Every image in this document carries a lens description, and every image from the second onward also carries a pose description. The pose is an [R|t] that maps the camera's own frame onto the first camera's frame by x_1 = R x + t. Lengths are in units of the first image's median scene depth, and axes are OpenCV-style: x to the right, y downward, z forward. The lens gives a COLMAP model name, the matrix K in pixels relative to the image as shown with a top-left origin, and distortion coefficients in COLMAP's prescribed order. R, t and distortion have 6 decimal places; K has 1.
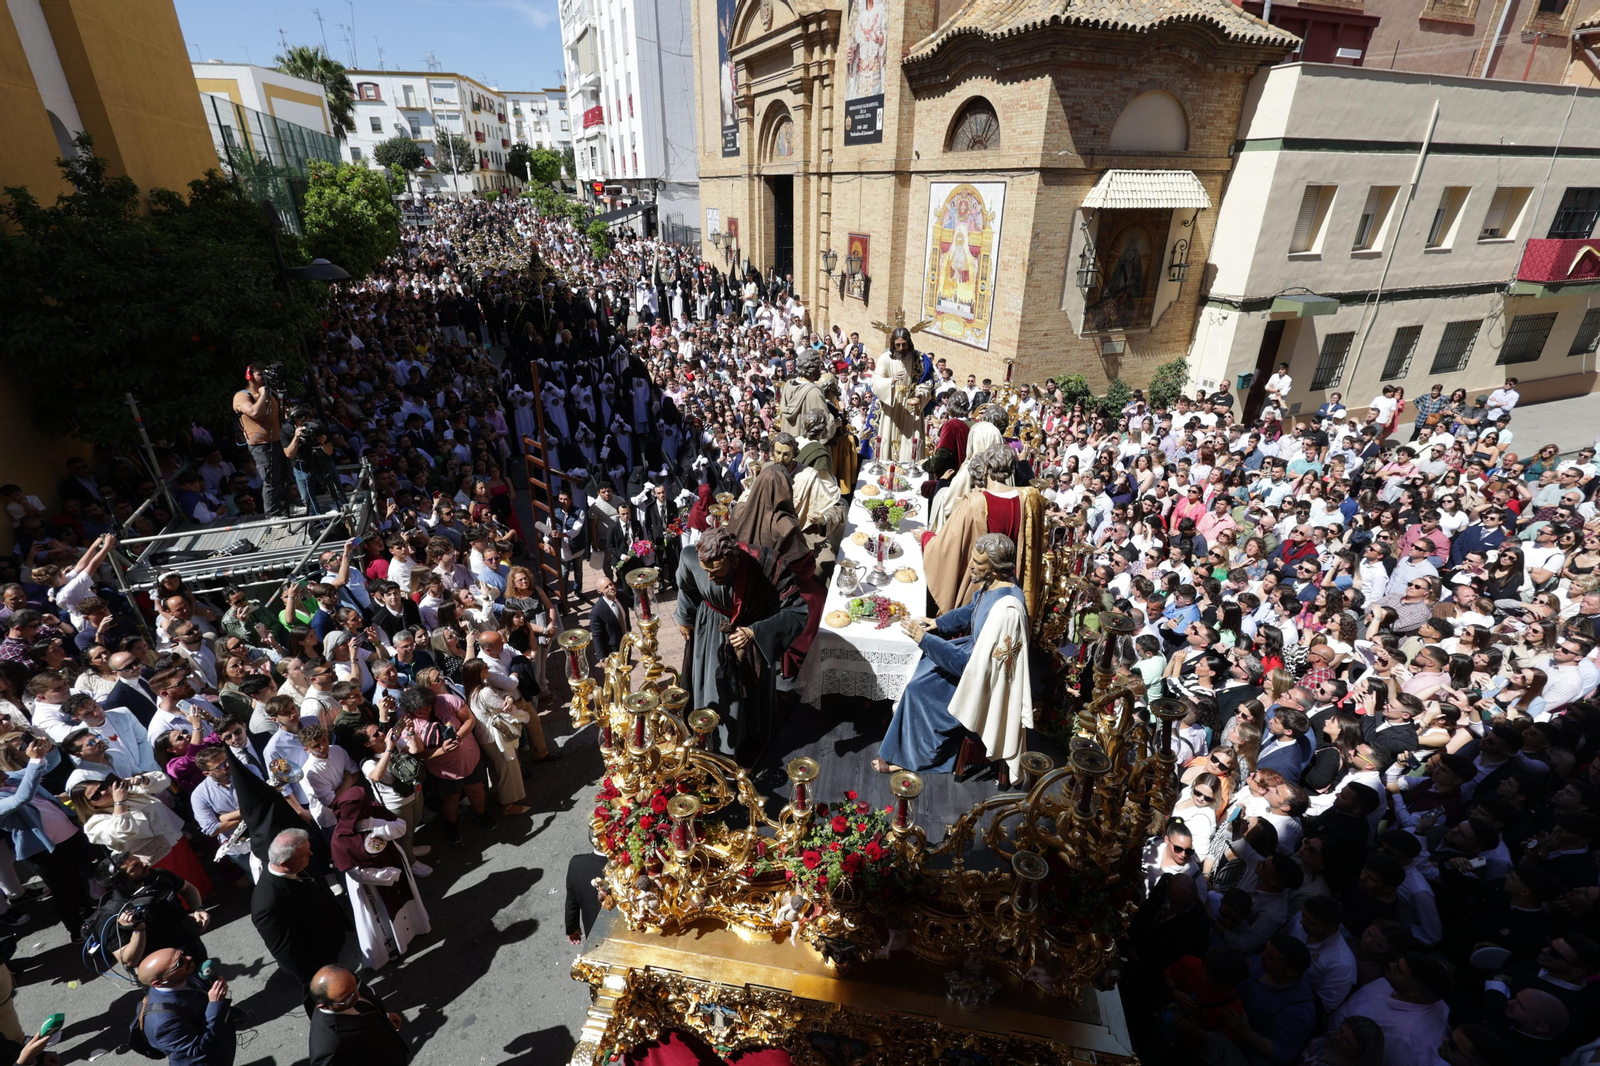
lens RADIAL K [[736.5, 0, 798.9], [0, 736.5, 523.4], [0, 0, 1]] dist [-0.000059, 0.000882]
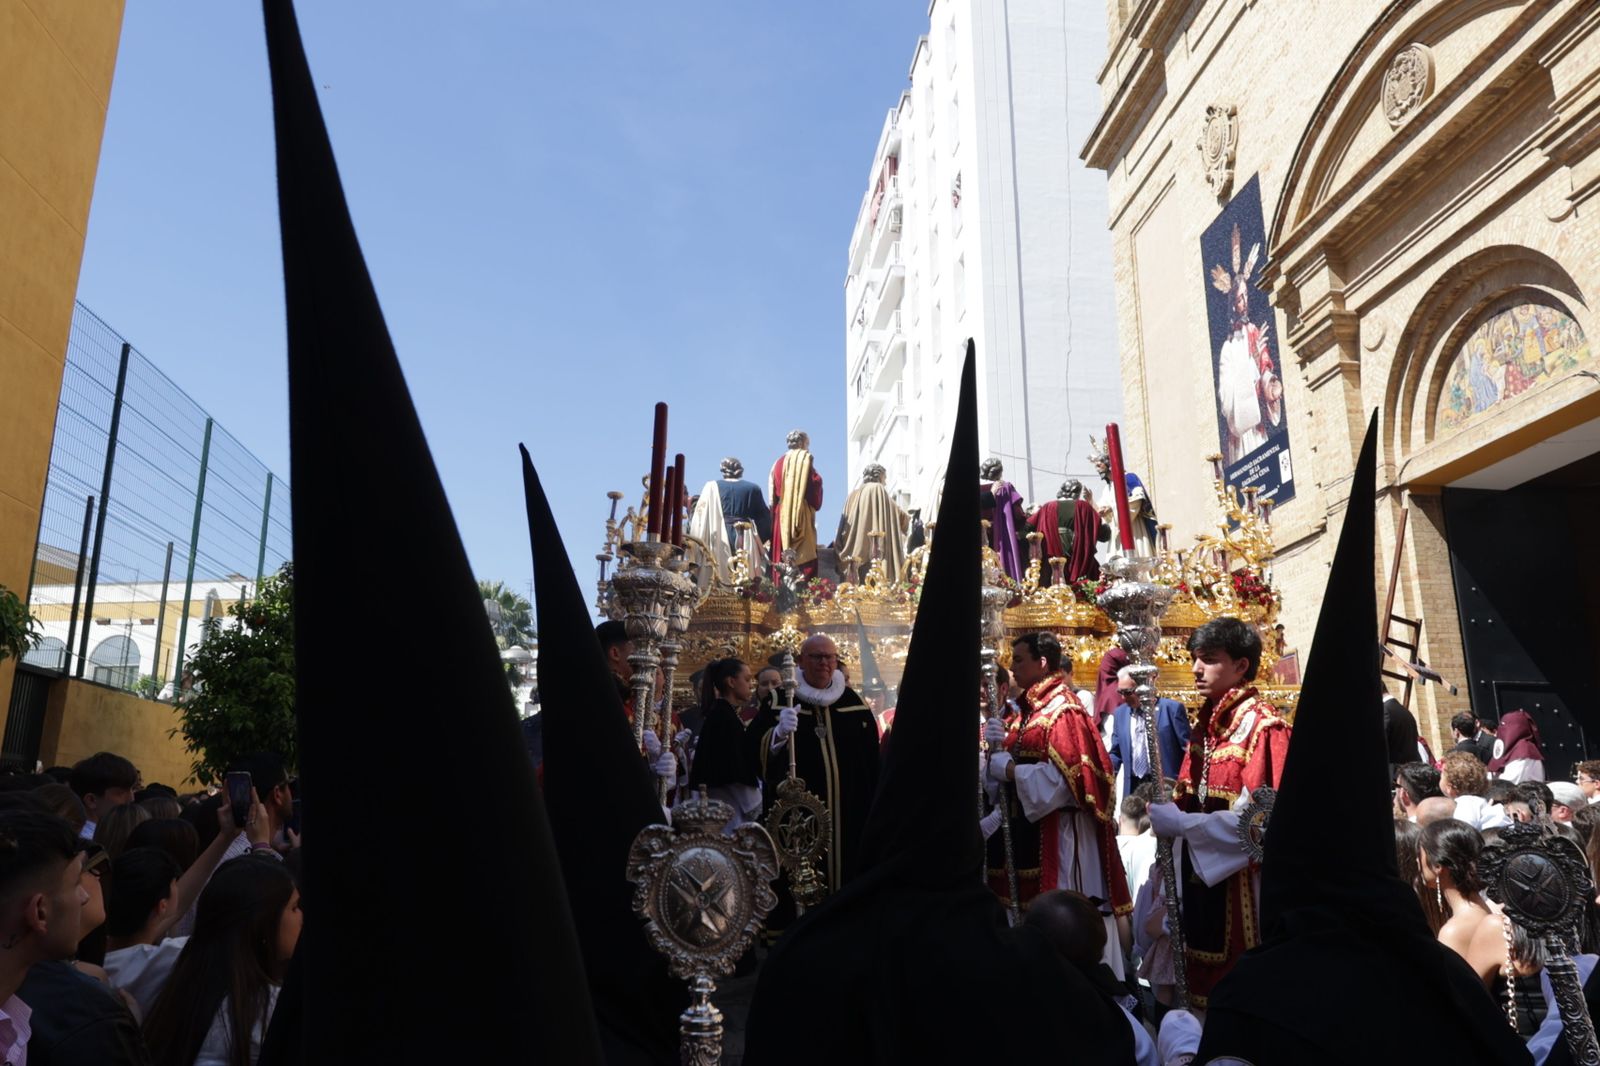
lens RADIAL K [[1187.9, 0, 791.6], [0, 1187.9, 517.0], [0, 0, 1]] dist [0.001903, -0.000174]
pose [[0.955455, -0.079880, -0.284122, -0.217834], [-0.122190, 0.769236, -0.627173, -0.085733], [0.268655, 0.633953, 0.725209, 0.660395]]
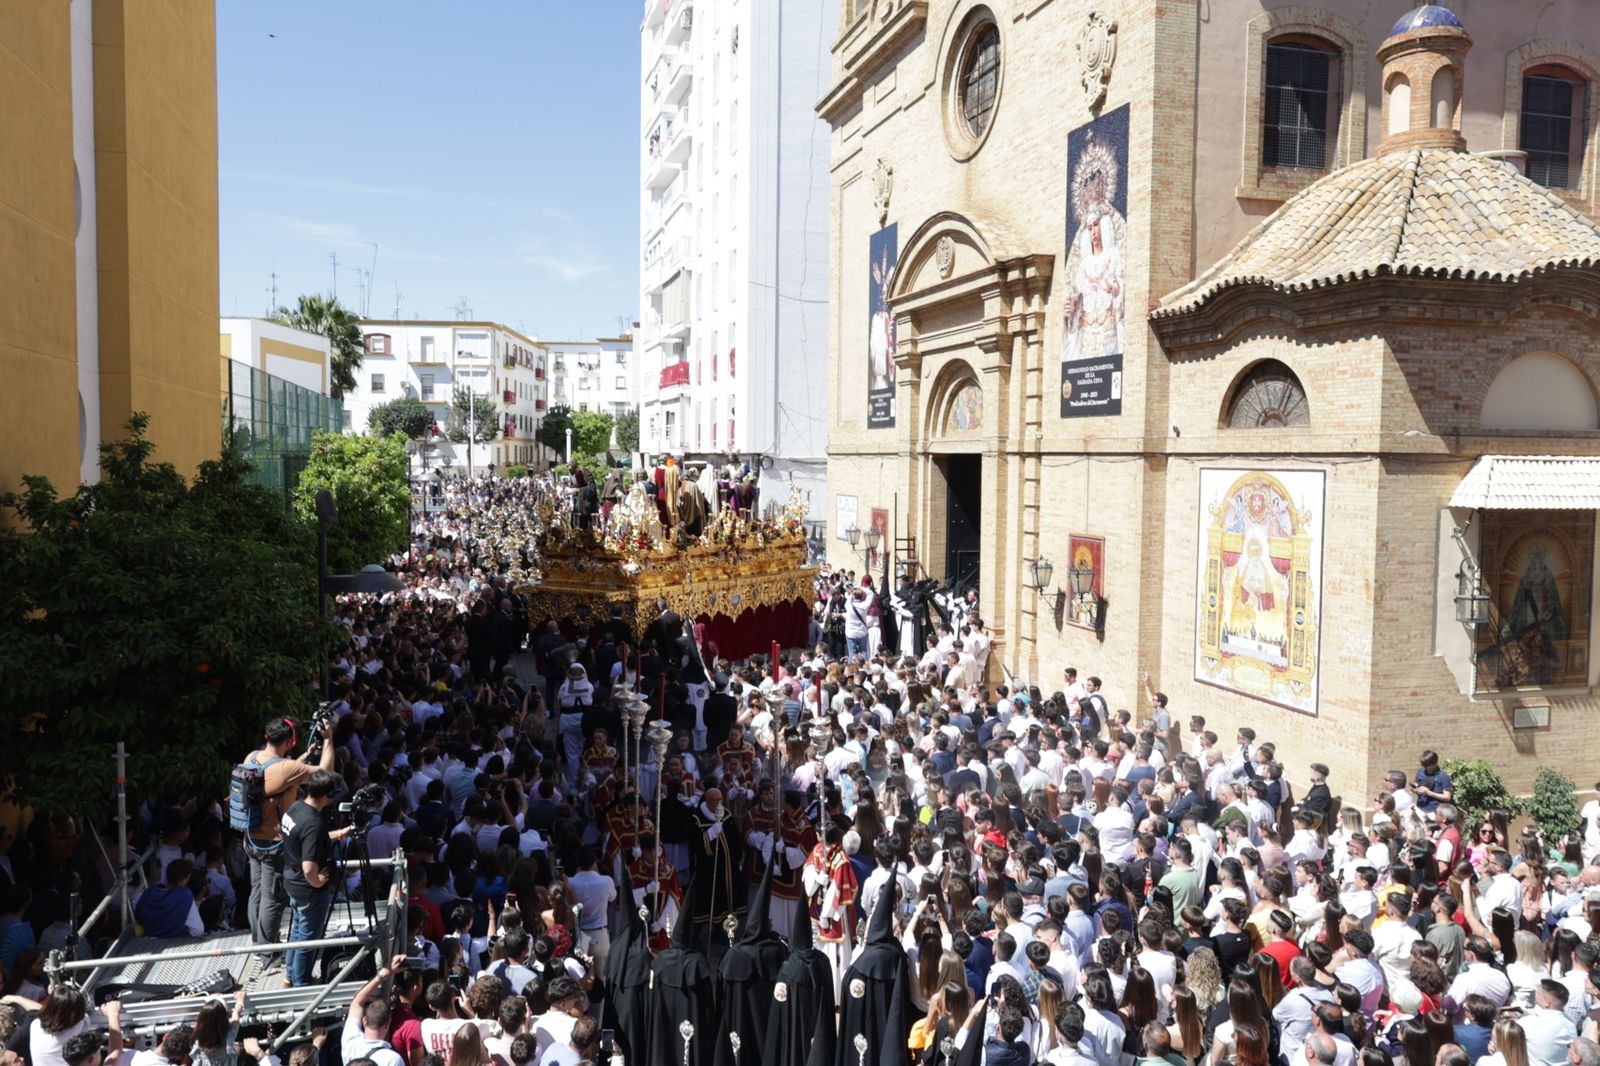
lens RADIAL K [[1187.9, 0, 791.6], [0, 1187.9, 517.0], [0, 0, 1]] dist [0.001903, -0.000174]
pose [[0.992610, 0.012064, -0.120749, -0.055736], [-0.056028, 0.928199, -0.367842, 0.003558], [0.107641, 0.371889, 0.922015, -0.032818]]
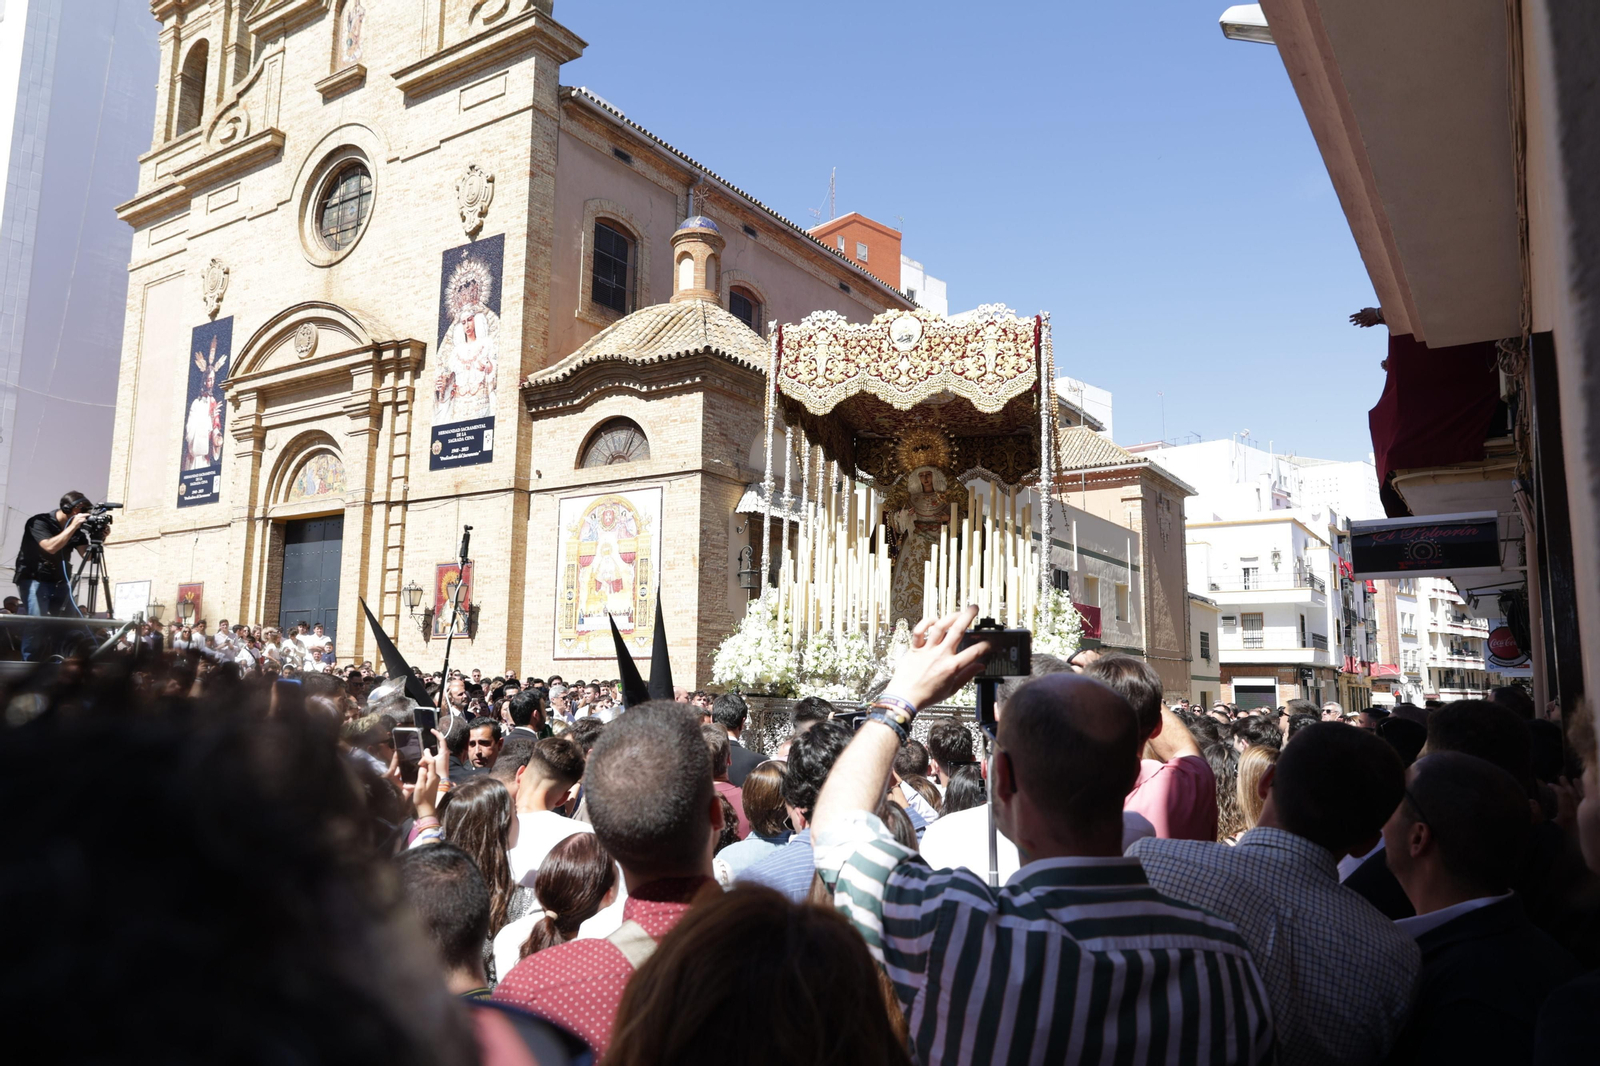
lens RADIAL K [[1107.0, 0, 805.0], [0, 1107.0, 531.5], [0, 0, 1]] dist [-0.004220, 0.001646]
pose [[0.823987, 0.080779, 0.560820, -0.297625], [0.233381, 0.853540, -0.465837, 0.248021], [-0.516312, 0.514728, 0.684454, -0.064442]]
